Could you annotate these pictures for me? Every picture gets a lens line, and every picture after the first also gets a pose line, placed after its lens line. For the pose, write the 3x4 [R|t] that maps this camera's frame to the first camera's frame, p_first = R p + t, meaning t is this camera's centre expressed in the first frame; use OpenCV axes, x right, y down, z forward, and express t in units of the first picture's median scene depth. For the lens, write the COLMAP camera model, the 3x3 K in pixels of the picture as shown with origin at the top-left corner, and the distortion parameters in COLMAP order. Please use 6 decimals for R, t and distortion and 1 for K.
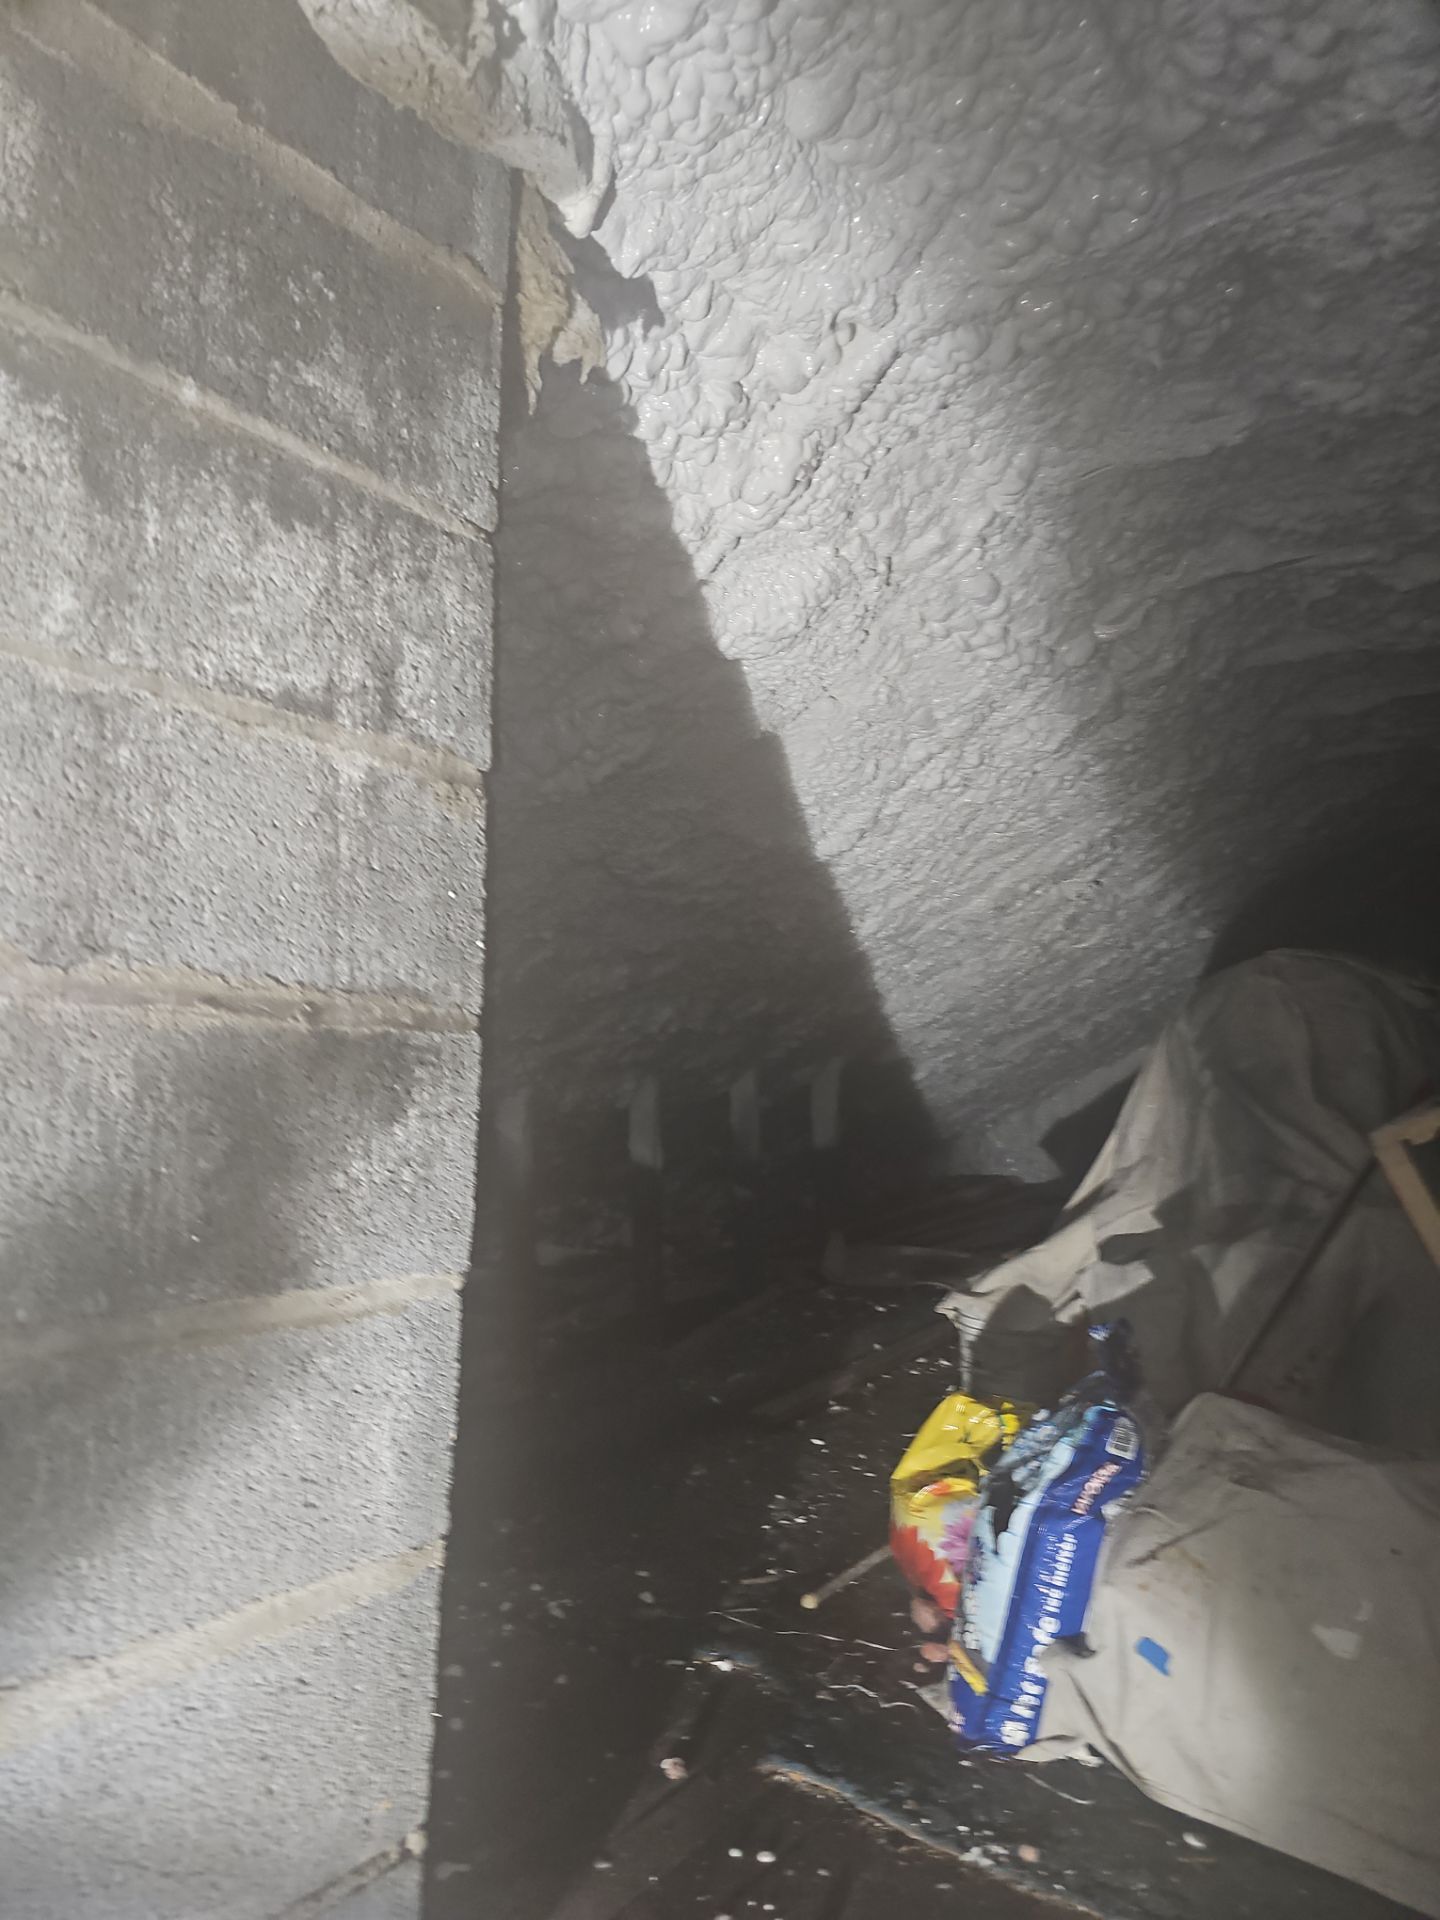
lens RADIAL K [[1252.0, 0, 700.1], [0, 1252.0, 980.8], [0, 0, 1]] dist [0.055654, -0.043429]
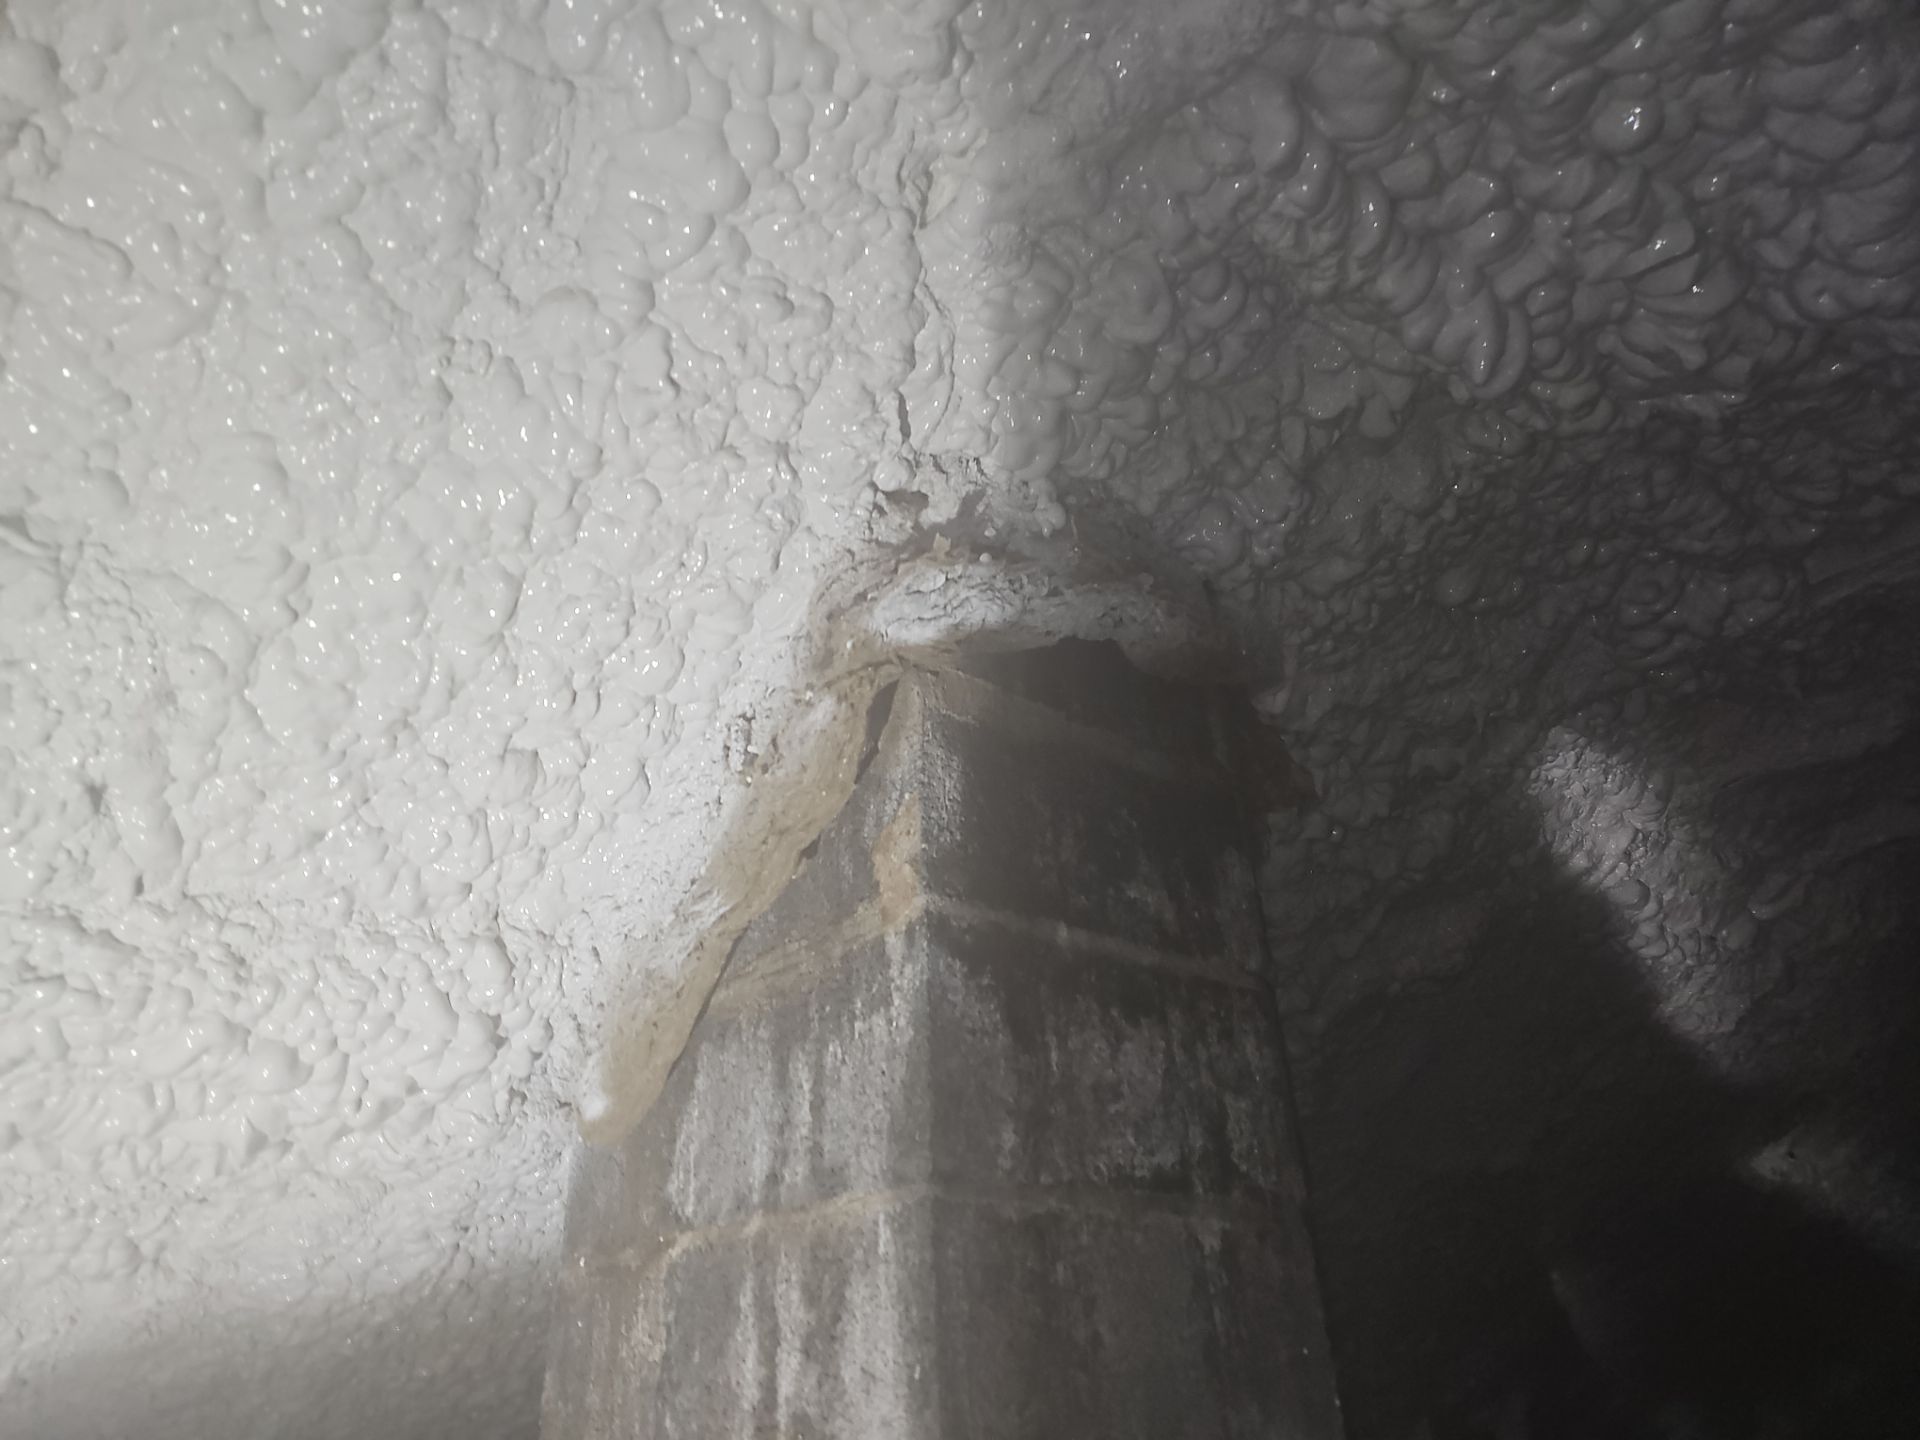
lens RADIAL K [[1252.0, 0, 939.2], [0, 1252.0, 755.4], [0, 0, 1]] dist [0.055654, -0.043429]
pose [[0.969430, -0.162136, -0.184168, -0.227009], [0.077510, 0.914499, -0.397095, -0.129099], [0.232805, 0.370681, 0.899109, -0.141330]]
